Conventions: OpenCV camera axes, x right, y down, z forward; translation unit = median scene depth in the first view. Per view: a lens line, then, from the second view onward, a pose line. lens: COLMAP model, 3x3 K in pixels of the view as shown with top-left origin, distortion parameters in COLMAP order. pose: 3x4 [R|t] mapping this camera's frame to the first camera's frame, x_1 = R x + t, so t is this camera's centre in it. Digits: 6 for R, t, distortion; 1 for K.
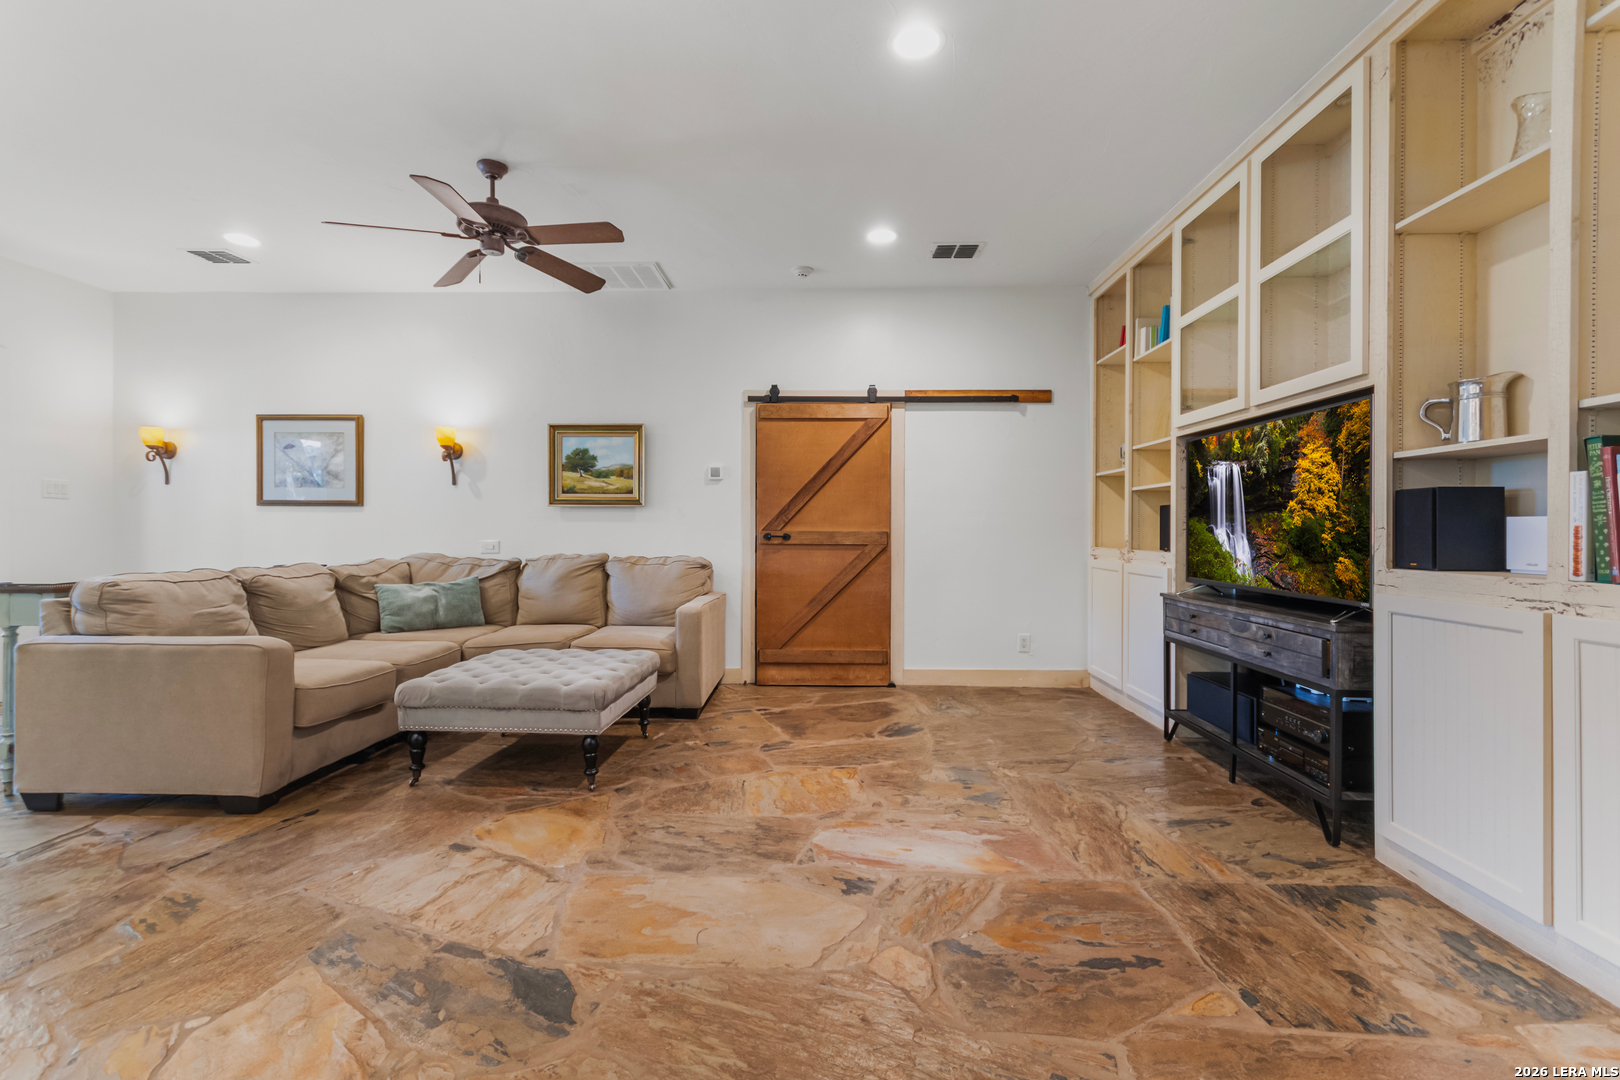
lens RADIAL K [[722.3, 0, 821.6], [0, 722.3, 529.2], [0, 0, 1]] dist [0.011845, -0.002867]
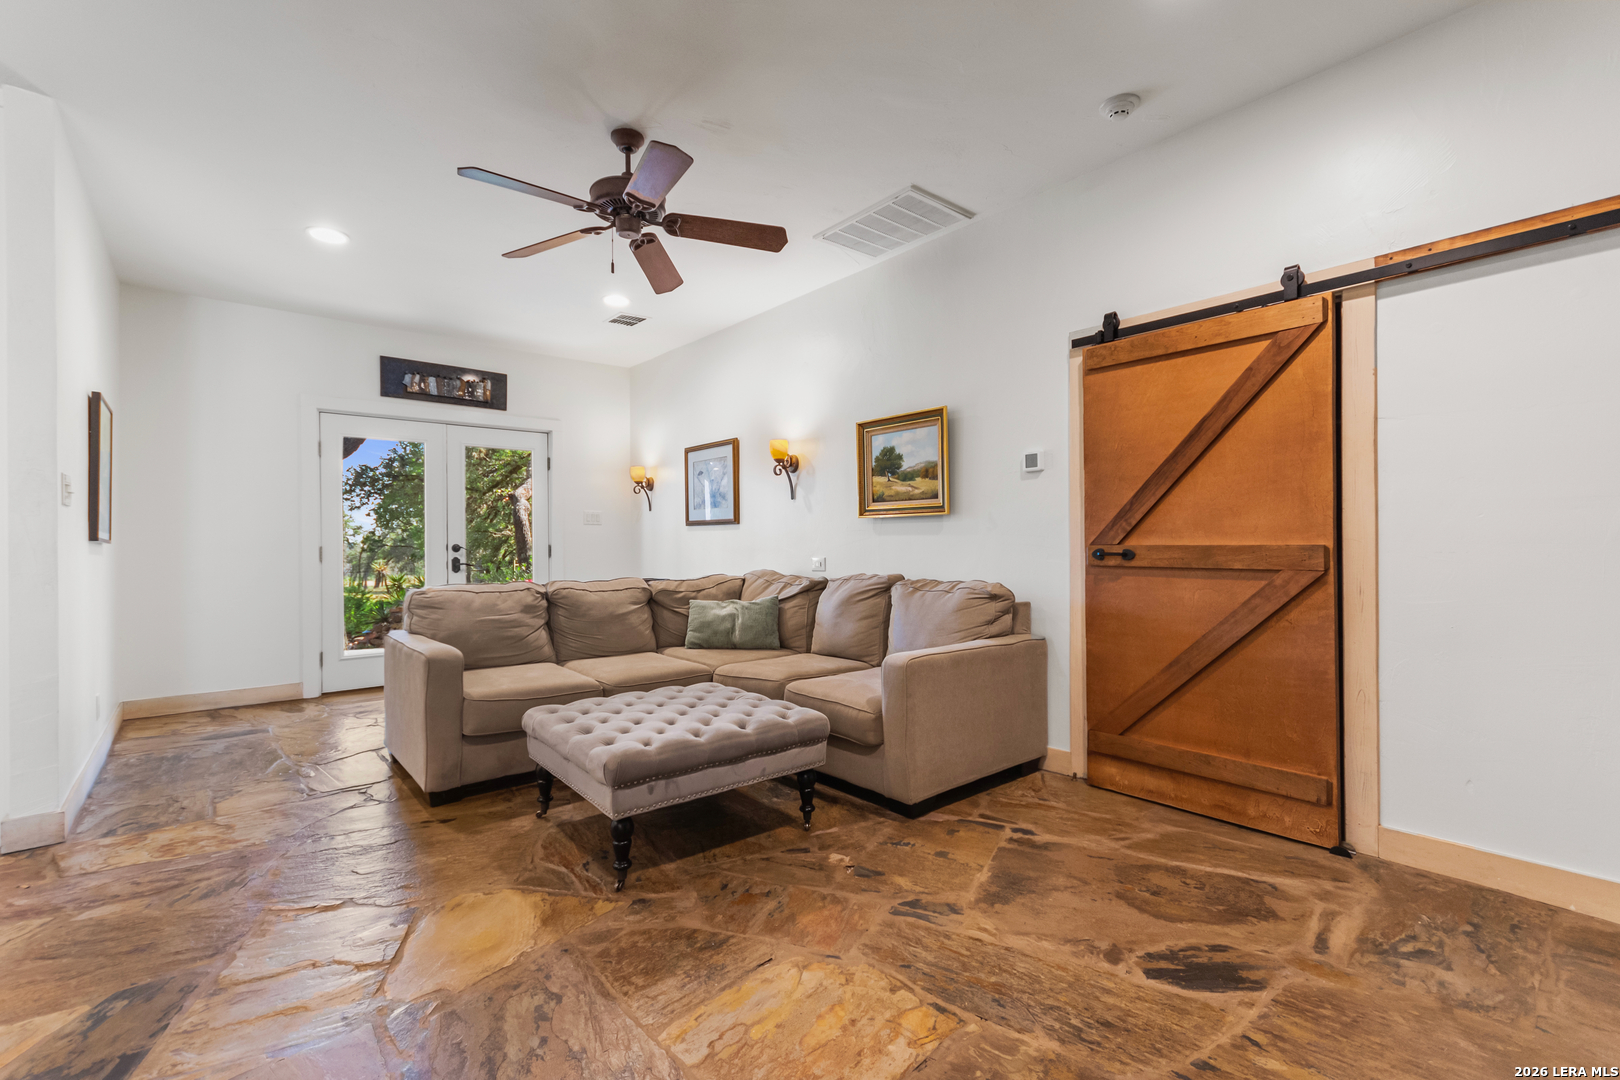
lens RADIAL K [[722.3, 0, 799.5], [0, 722.3, 541.8], [0, 0, 1]] dist [0.011845, -0.002867]
pose [[0.656027, -0.009017, -0.754684, 0.233124], [0.010625, 0.999940, -0.002712, -0.001568], [0.754663, -0.006240, 0.656083, 0.386590]]
